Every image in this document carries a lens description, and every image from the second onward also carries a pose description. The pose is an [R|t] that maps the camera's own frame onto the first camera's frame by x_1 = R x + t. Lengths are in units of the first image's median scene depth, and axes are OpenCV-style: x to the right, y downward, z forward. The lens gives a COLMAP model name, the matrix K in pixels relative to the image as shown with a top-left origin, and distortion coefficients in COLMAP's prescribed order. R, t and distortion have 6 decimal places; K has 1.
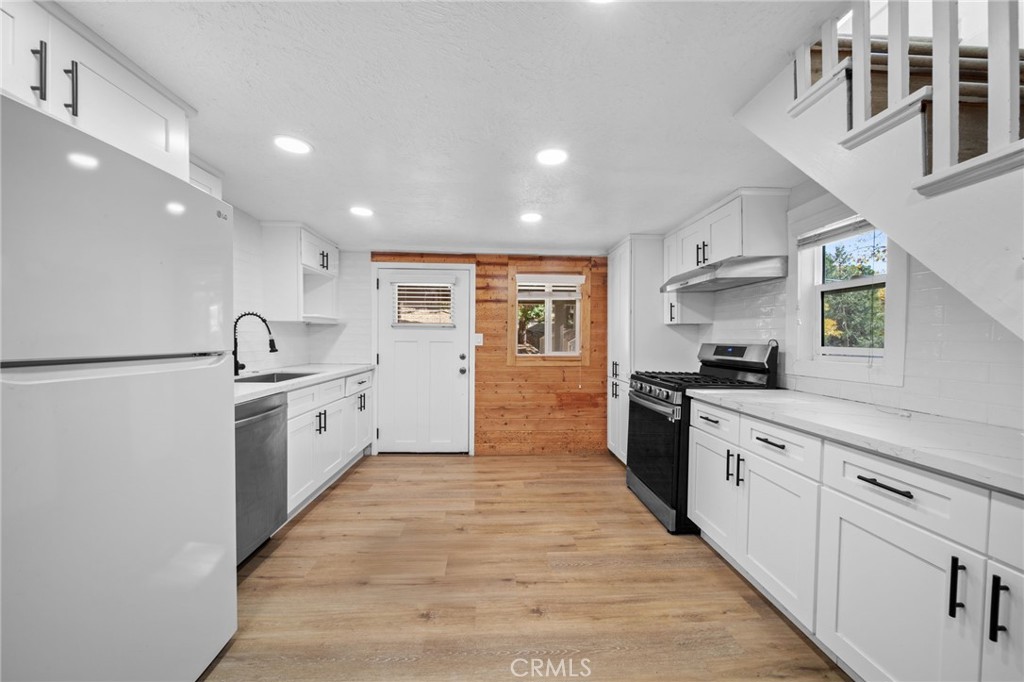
lens RADIAL K [[377.5, 0, 519.0], [0, 377.5, 346.7], [0, 0, 1]] dist [-0.001353, -0.000454]
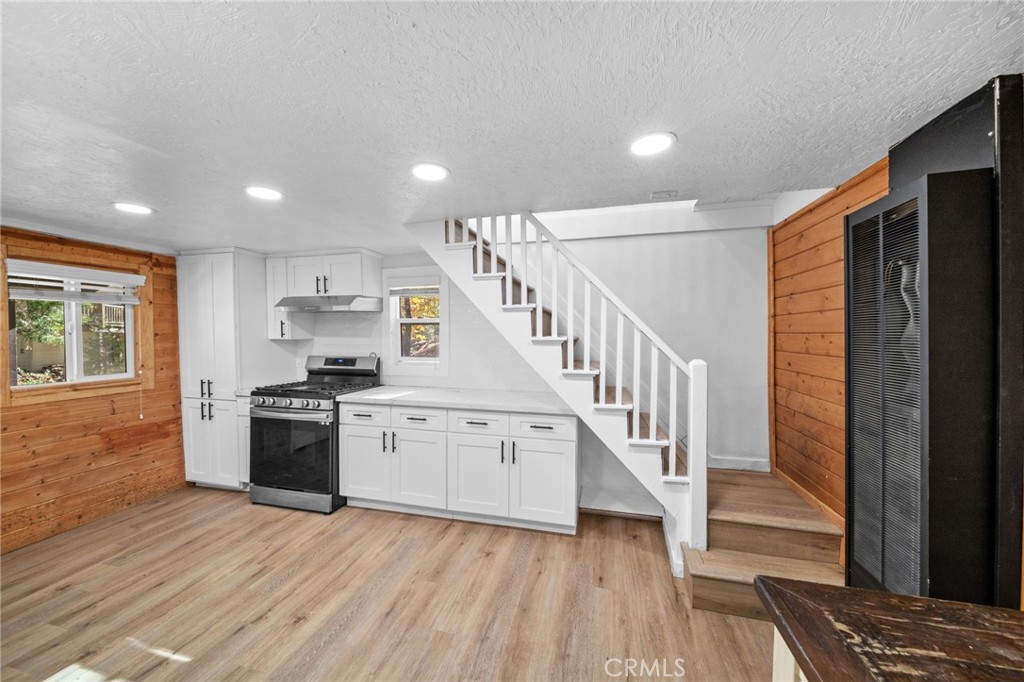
lens RADIAL K [[373.6, 0, 513.4], [0, 373.6, 335.6], [0, 0, 1]] dist [-0.000781, -0.000231]
pose [[0.295936, -0.015409, 0.955084, -0.457873], [0.018054, 0.999781, 0.010536, -0.075285], [-0.955037, 0.014125, 0.296149, 0.036637]]
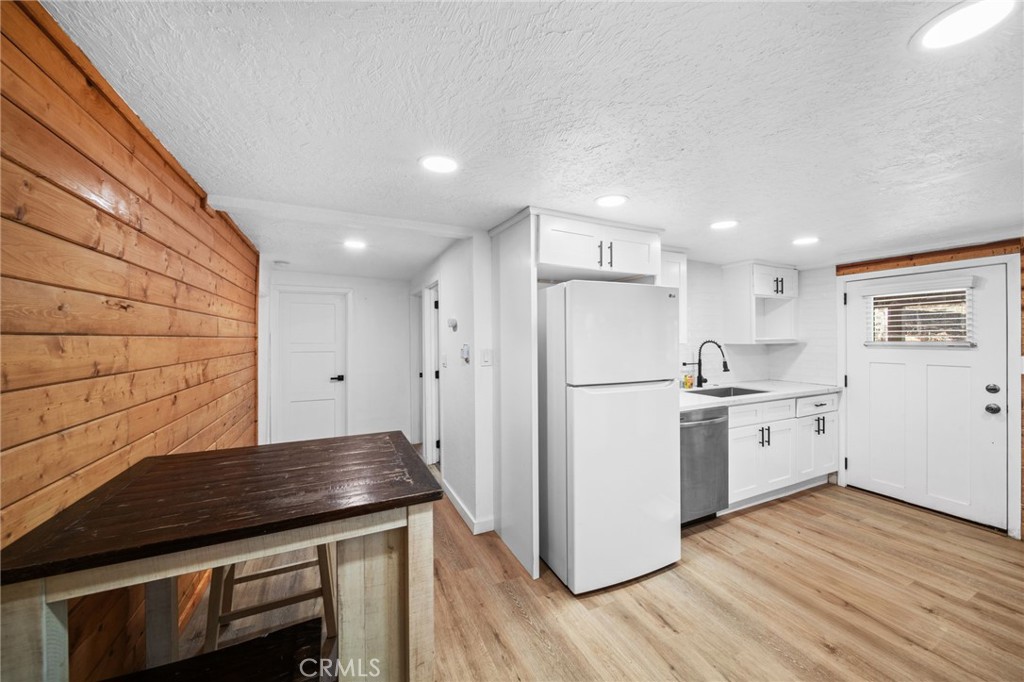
lens RADIAL K [[373.6, 0, 513.4], [0, 373.6, 335.6], [0, 0, 1]] dist [-0.000781, -0.000231]
pose [[0.378414, -0.016889, -0.925482, 0.212922], [-0.013974, 0.999615, -0.023955, -0.059655], [0.925531, 0.021997, 0.378032, -0.117052]]
